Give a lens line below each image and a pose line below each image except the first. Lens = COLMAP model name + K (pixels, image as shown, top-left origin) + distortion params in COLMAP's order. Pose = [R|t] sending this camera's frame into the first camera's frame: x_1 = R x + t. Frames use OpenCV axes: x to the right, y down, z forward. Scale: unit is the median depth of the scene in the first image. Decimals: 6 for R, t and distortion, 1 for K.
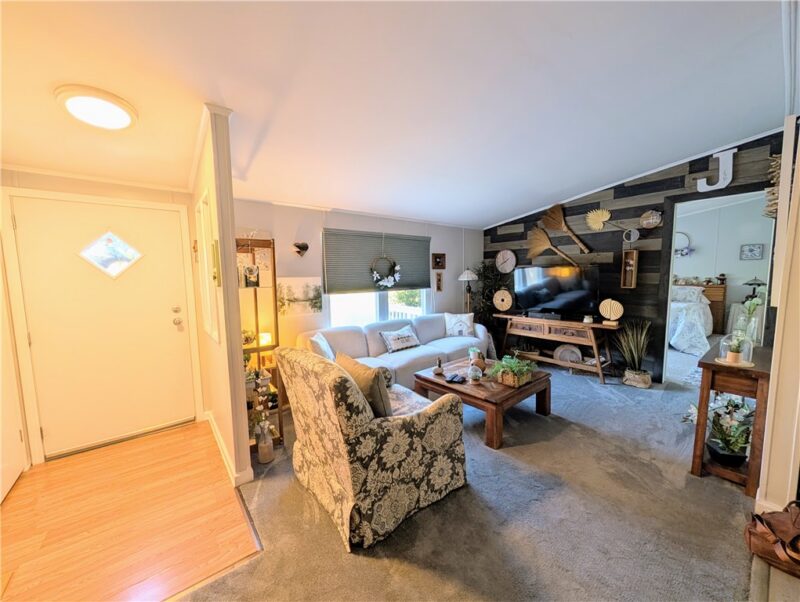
lens RADIAL K [[304.2, 0, 397.1], [0, 304.2, 302.3], [0, 0, 1]] dist [0.001004, -0.000622]
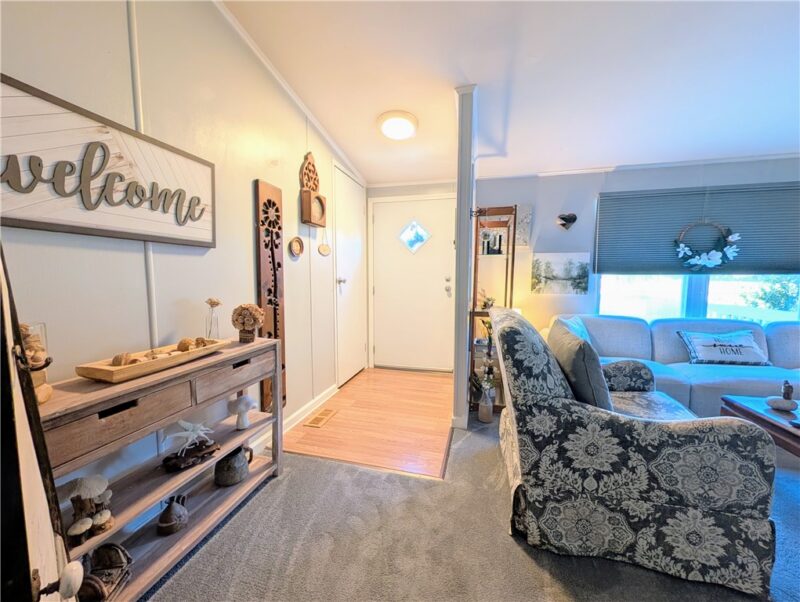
lens RADIAL K [[304.2, 0, 400.4], [0, 304.2, 301.4], [0, 0, 1]] dist [0.001004, -0.000622]
pose [[0.599737, 0.087449, -0.795404, 0.225719], [-0.087061, 0.995241, 0.043775, 0.116081], [0.795447, 0.042995, 0.604496, 0.154000]]
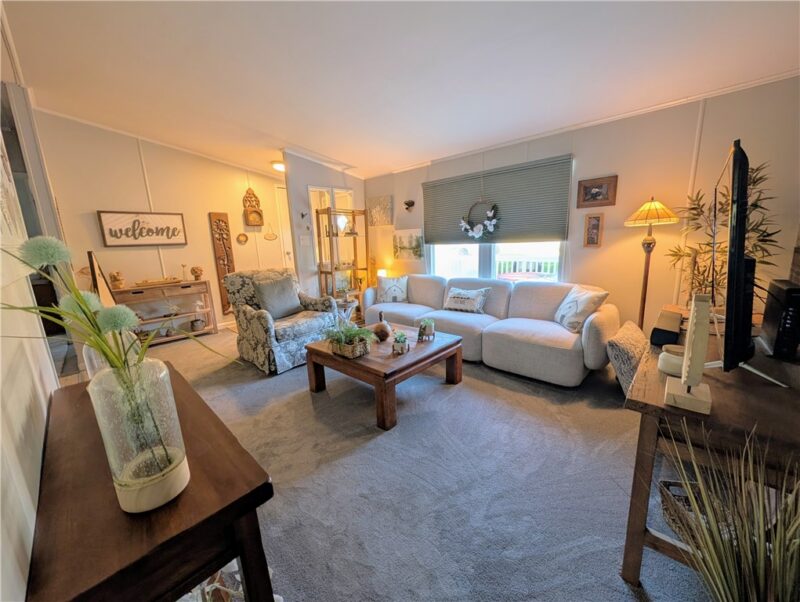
lens RADIAL K [[304.2, 0, 399.3], [0, 304.2, 299.5], [0, 0, 1]] dist [0.001004, -0.000622]
pose [[0.152791, 0.199236, -0.967967, 1.727003], [-0.055275, 0.979657, 0.192917, -0.074311], [0.986711, 0.024028, 0.160696, 1.440649]]
